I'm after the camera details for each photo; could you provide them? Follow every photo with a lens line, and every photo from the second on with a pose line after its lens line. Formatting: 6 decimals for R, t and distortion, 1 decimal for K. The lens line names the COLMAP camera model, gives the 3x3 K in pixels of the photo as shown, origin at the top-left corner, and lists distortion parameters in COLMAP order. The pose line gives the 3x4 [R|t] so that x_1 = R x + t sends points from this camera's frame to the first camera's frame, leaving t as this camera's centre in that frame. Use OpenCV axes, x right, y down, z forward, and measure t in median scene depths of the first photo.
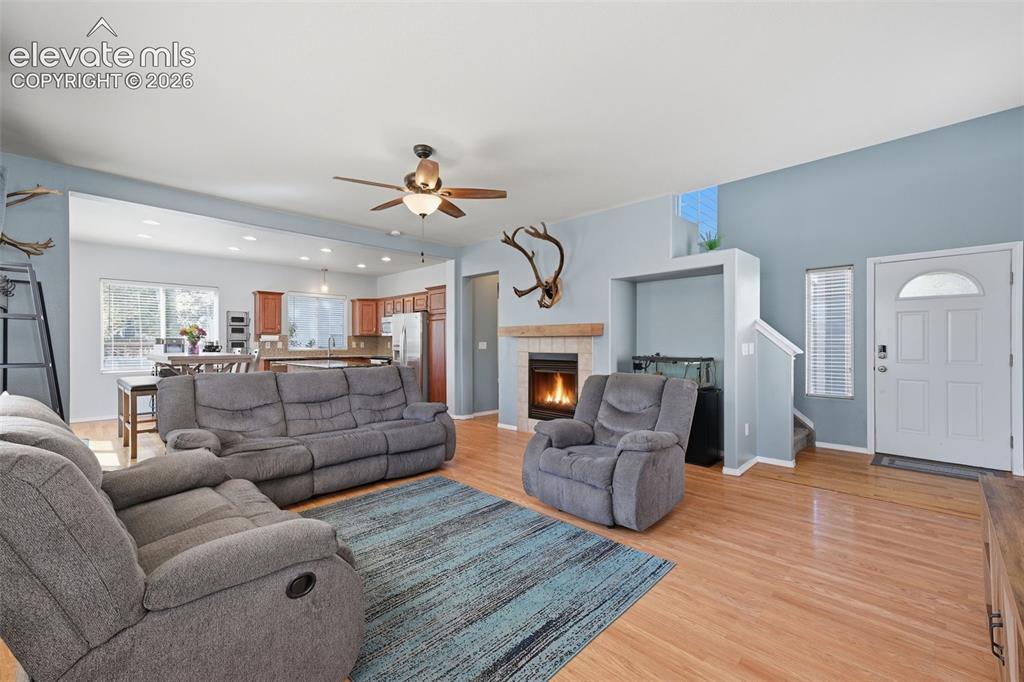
lens RADIAL K [[419.2, 0, 512.5], [0, 419.2, 339.9], [0, 0, 1]] dist [0.014170, 0.005097]
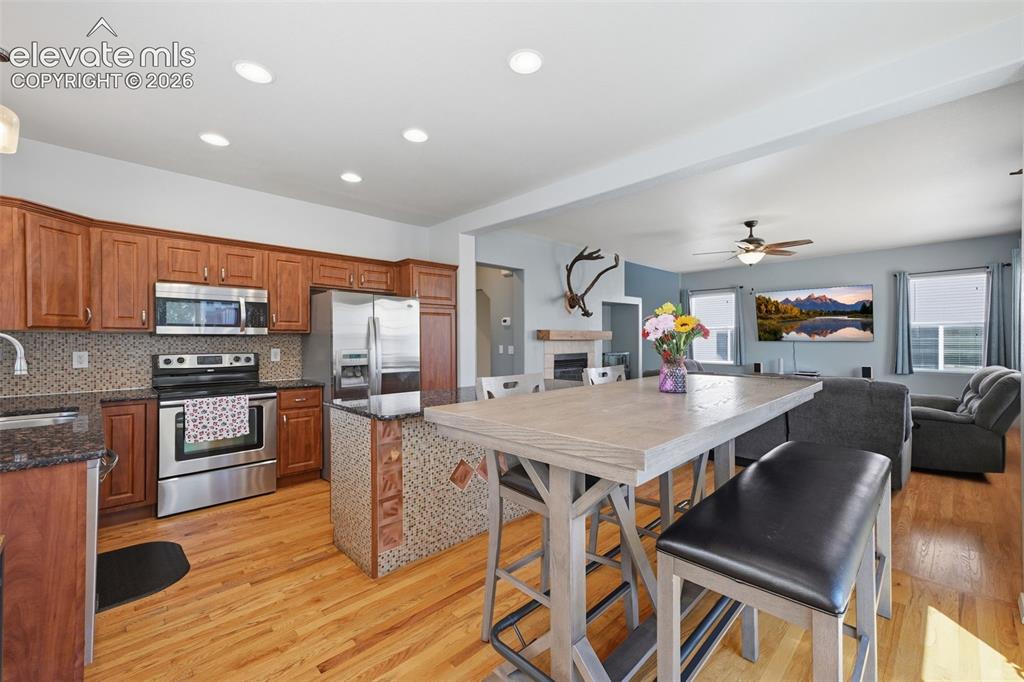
lens RADIAL K [[419.2, 0, 512.5], [0, 419.2, 339.9], [0, 0, 1]] dist [0.014170, 0.005097]
pose [[0.017525, 0.001121, 0.999846, -0.822344], [-0.001186, 0.999999, -0.001101, -0.005293], [-0.999846, -0.001167, 0.017527, 0.848826]]
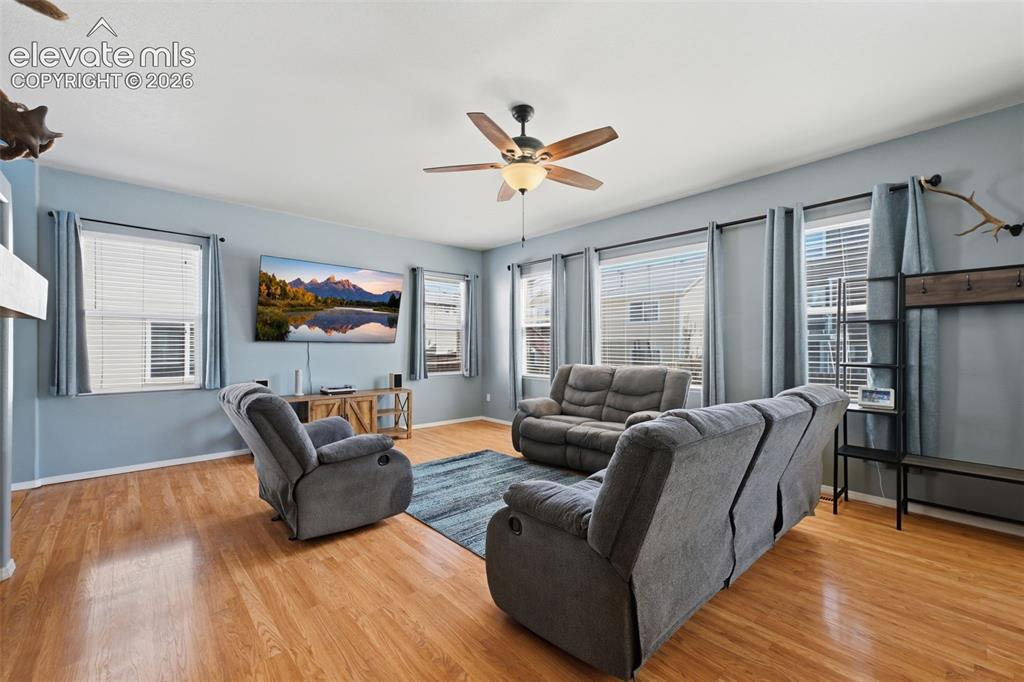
lens RADIAL K [[419.2, 0, 512.5], [0, 419.2, 339.9], [0, 0, 1]] dist [0.014170, 0.005097]
pose [[-0.998509, 0.002404, 0.054526, -0.107989], [0.001327, 0.999804, -0.019772, 0.006193], [-0.054563, -0.019671, -0.998317, 0.833928]]
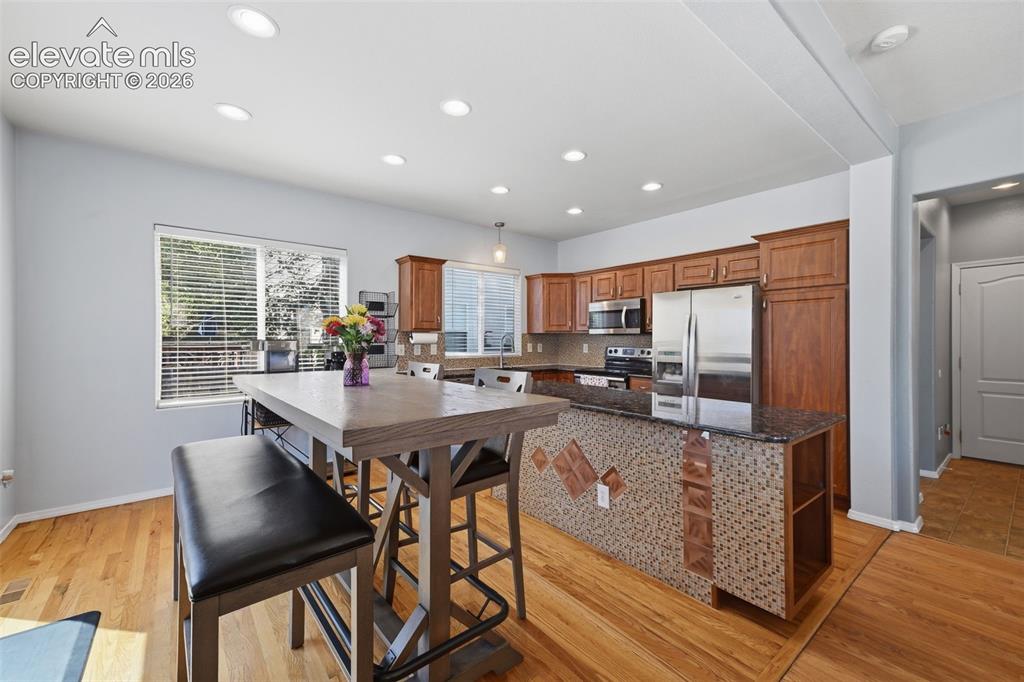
lens RADIAL K [[419.2, 0, 512.5], [0, 419.2, 339.9], [0, 0, 1]] dist [0.014170, 0.005097]
pose [[0.993566, 0.001735, -0.113245, -0.434369], [-0.000880, 0.999971, 0.007595, -0.006990], [0.113254, -0.007446, 0.993538, 0.490142]]
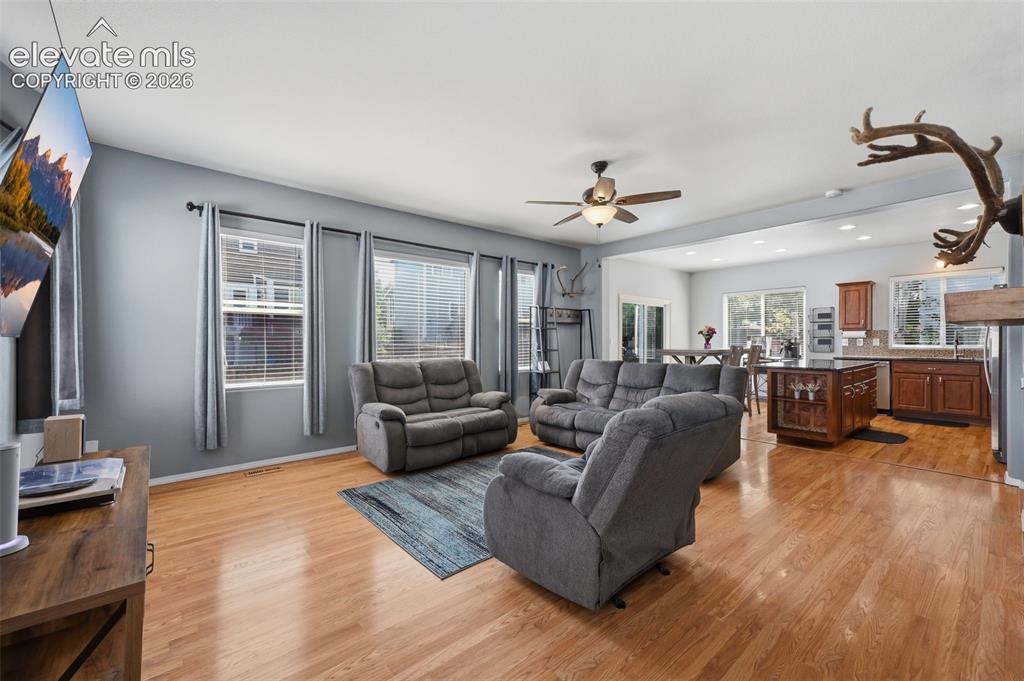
lens RADIAL K [[419.2, 0, 512.5], [0, 419.2, 339.4], [0, 0, 1]] dist [0.014170, 0.005097]
pose [[-0.079310, 0.001065, -0.996849, 0.413538], [0.006468, 0.999979, 0.000554, 0.001302], [0.996829, -0.006403, -0.079315, 0.391955]]
